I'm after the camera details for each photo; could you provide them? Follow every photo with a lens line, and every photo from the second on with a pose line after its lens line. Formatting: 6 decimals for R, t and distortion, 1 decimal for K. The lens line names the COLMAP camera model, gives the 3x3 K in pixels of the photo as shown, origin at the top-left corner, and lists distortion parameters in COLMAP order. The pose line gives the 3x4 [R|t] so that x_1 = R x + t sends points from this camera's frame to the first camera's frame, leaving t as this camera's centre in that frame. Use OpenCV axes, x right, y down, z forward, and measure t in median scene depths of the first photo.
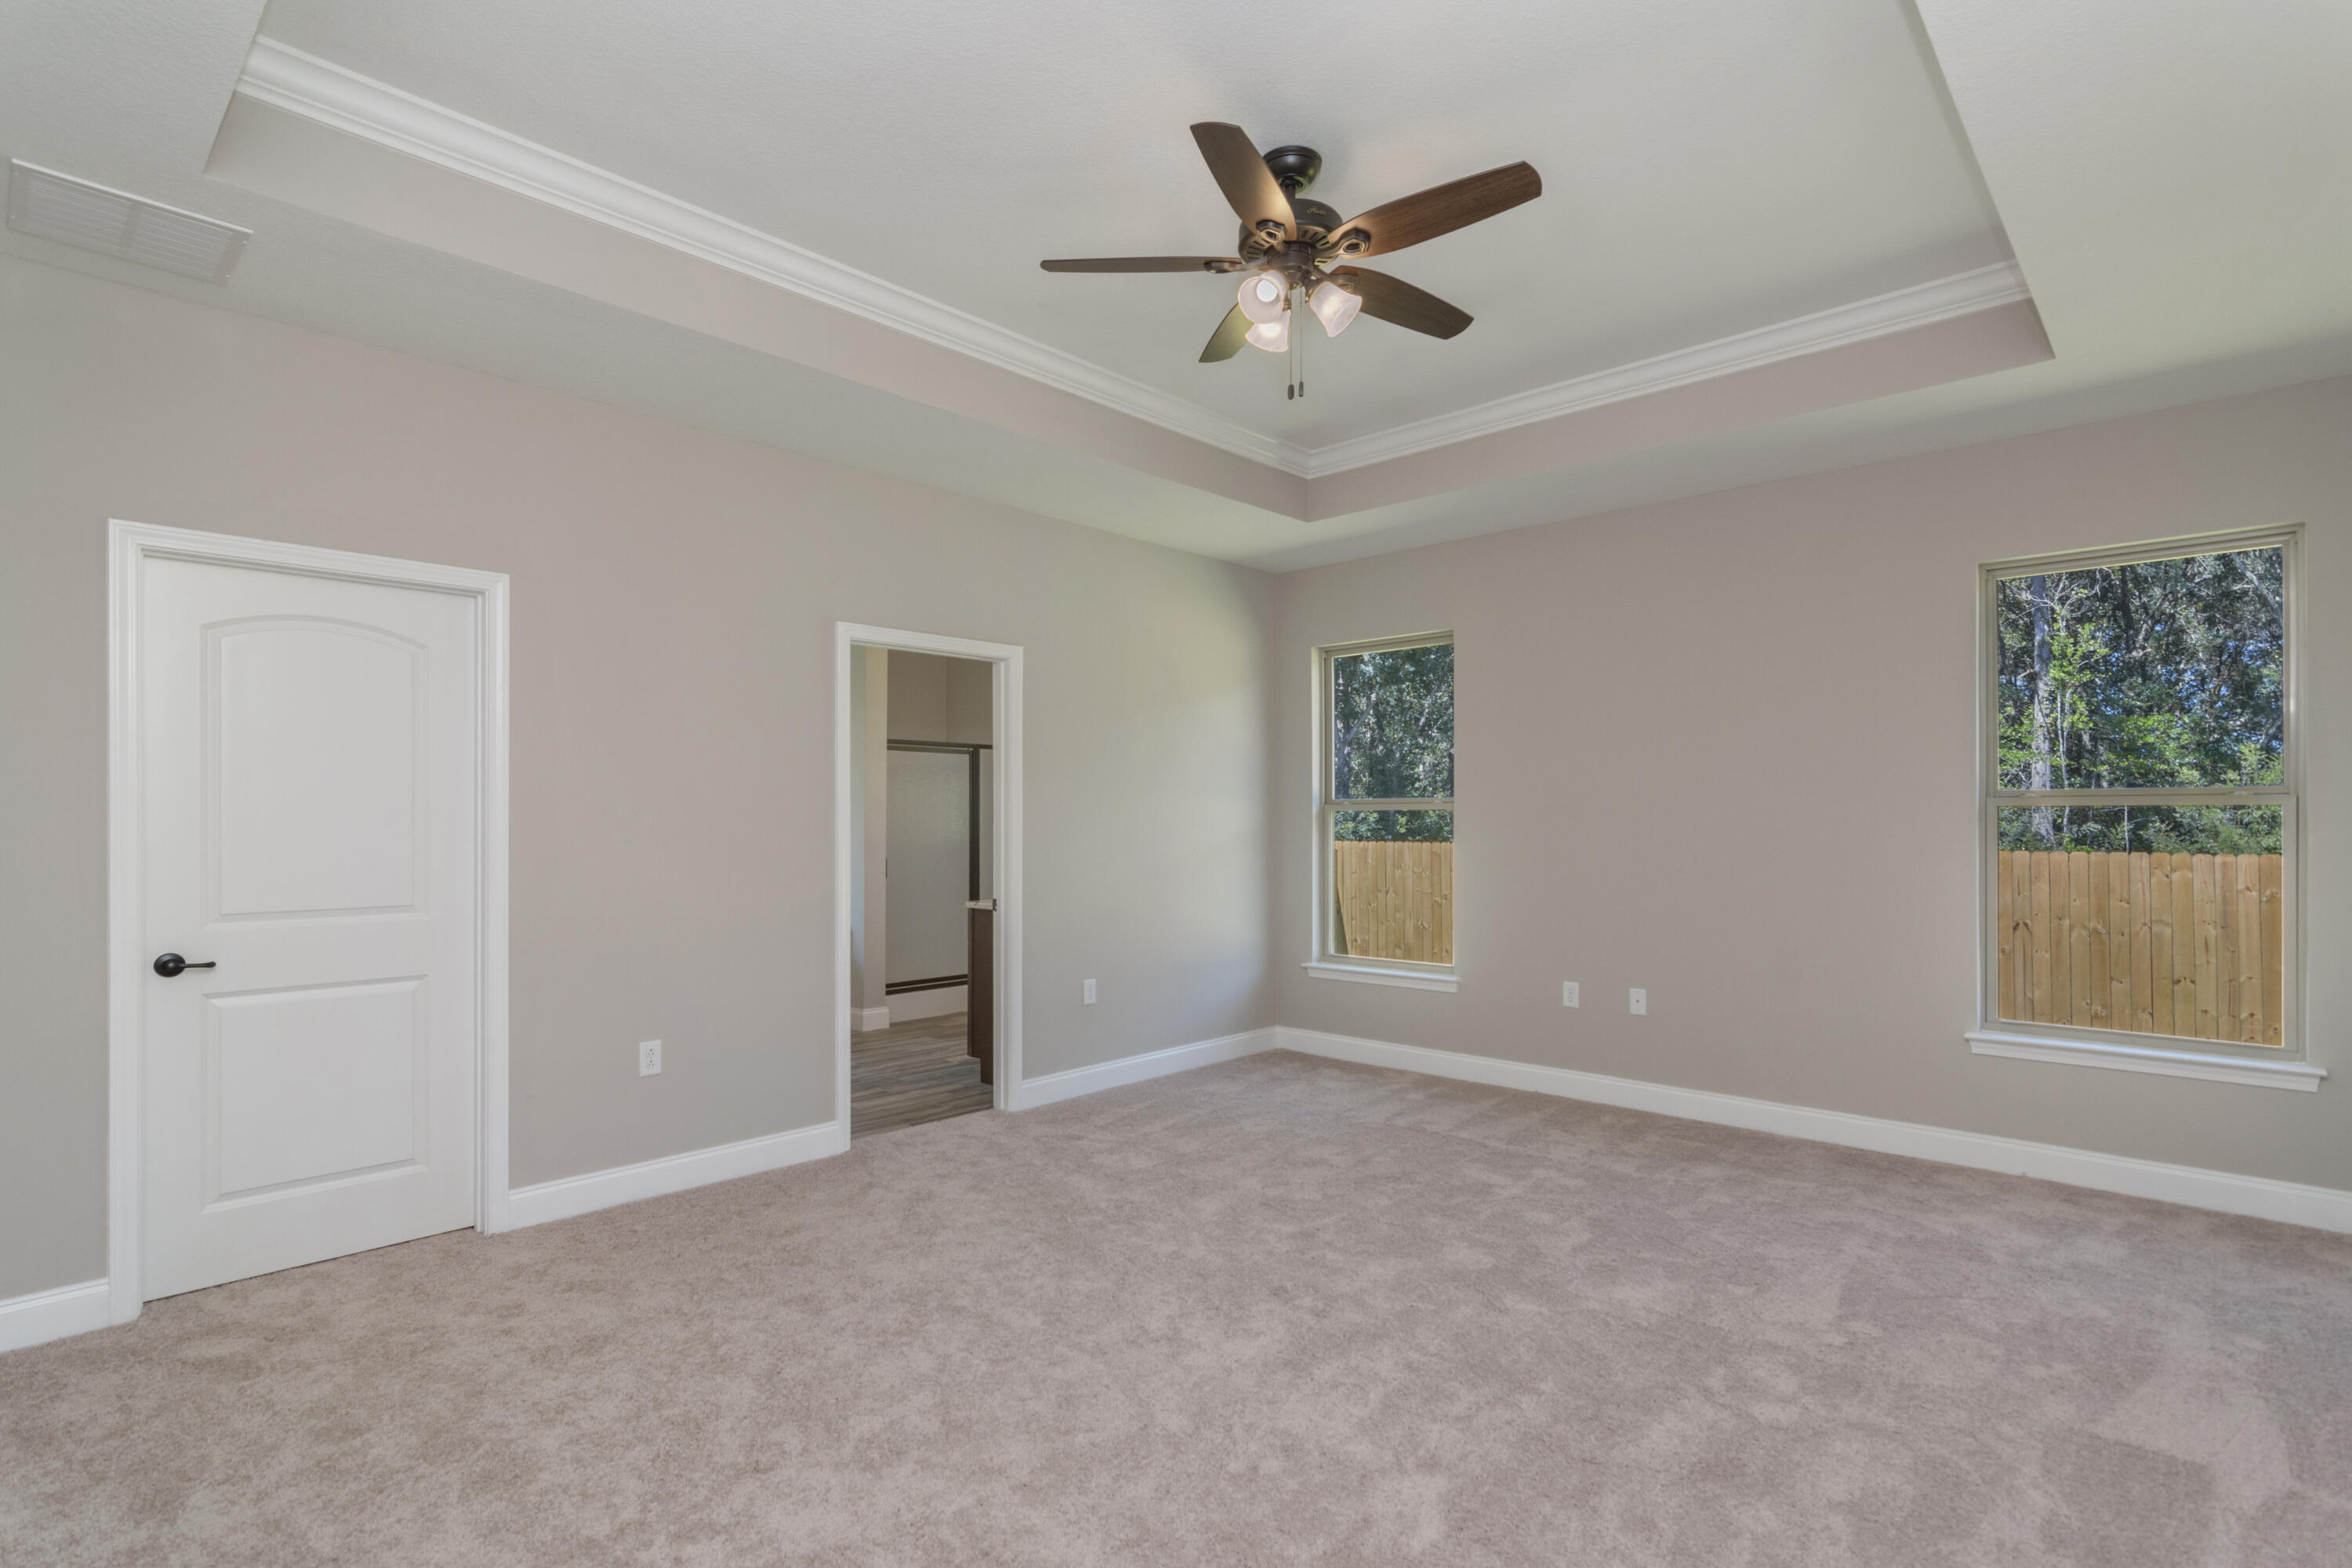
lens RADIAL K [[1138.1, 0, 1159.1], [0, 1138.1, 815.5], [0, 0, 1]] dist [-0.001856, 0.001085]
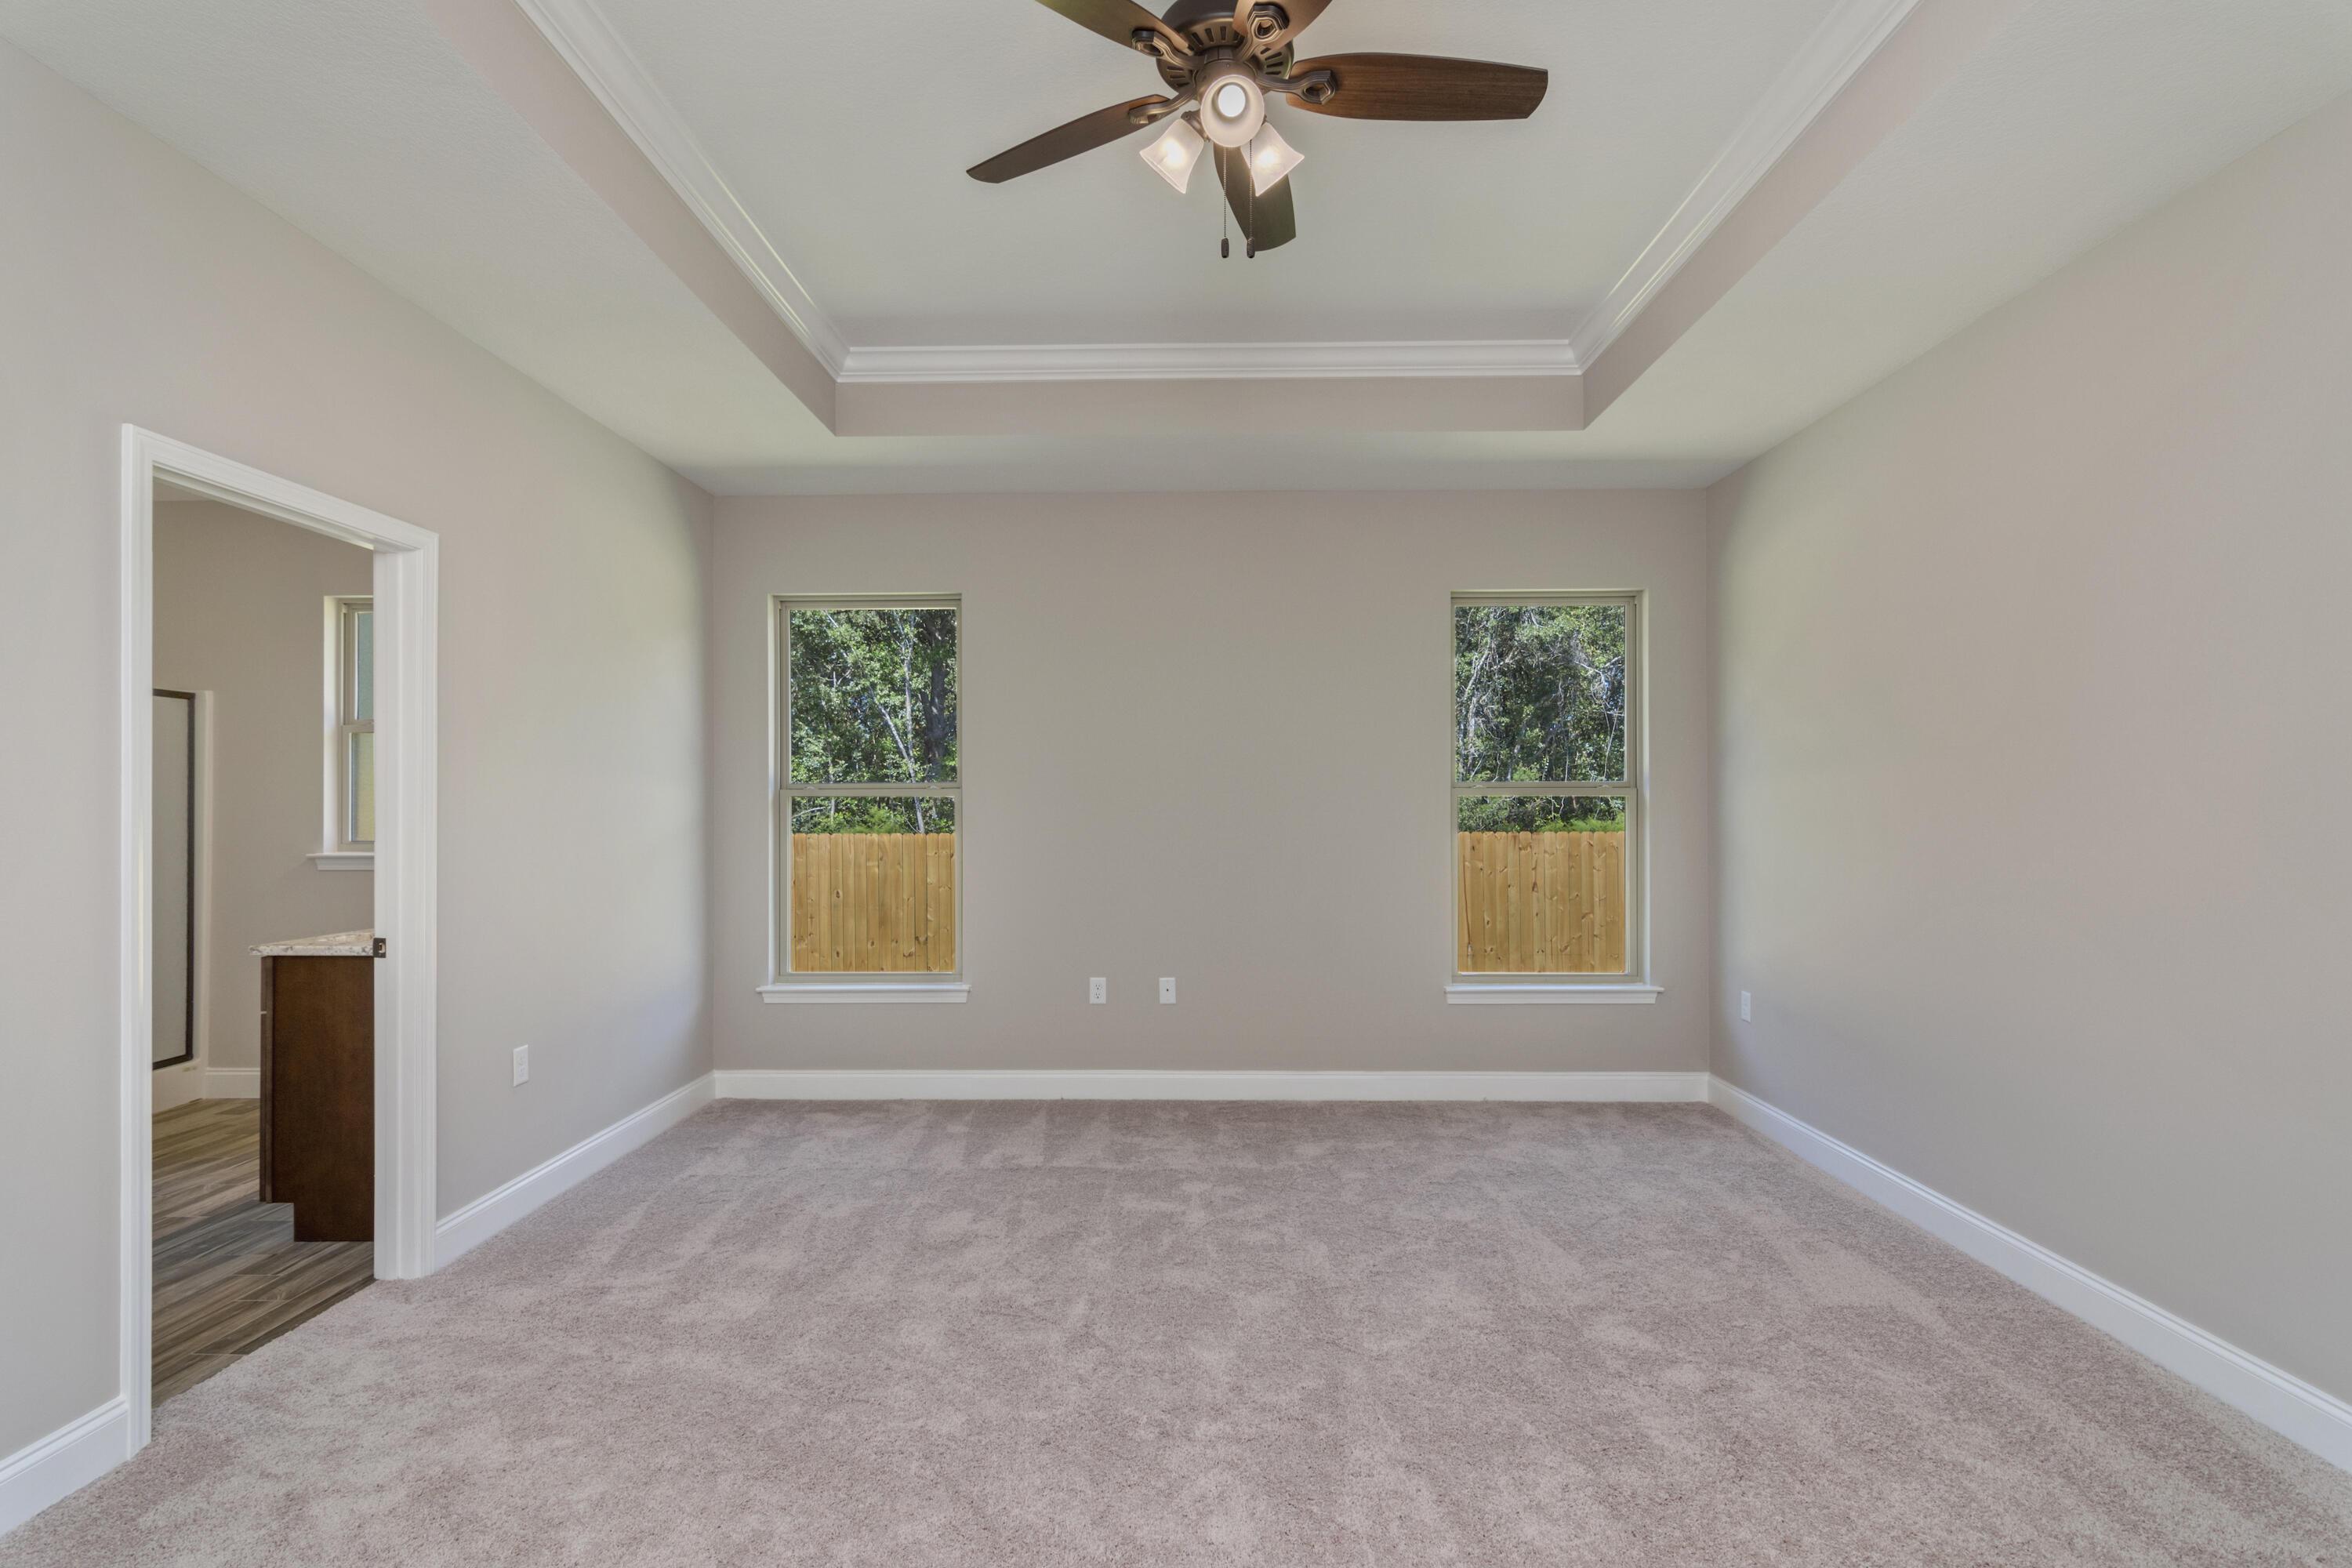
lens RADIAL K [[1138.1, 0, 1158.8], [0, 1138.1, 798.4], [0, 0, 1]] dist [-0.001856, 0.001085]
pose [[0.739120, 0.004631, 0.673558, -0.292402], [-0.000770, 0.999982, -0.006030, 0.002854], [-0.673574, 0.003938, 0.739109, 0.315184]]
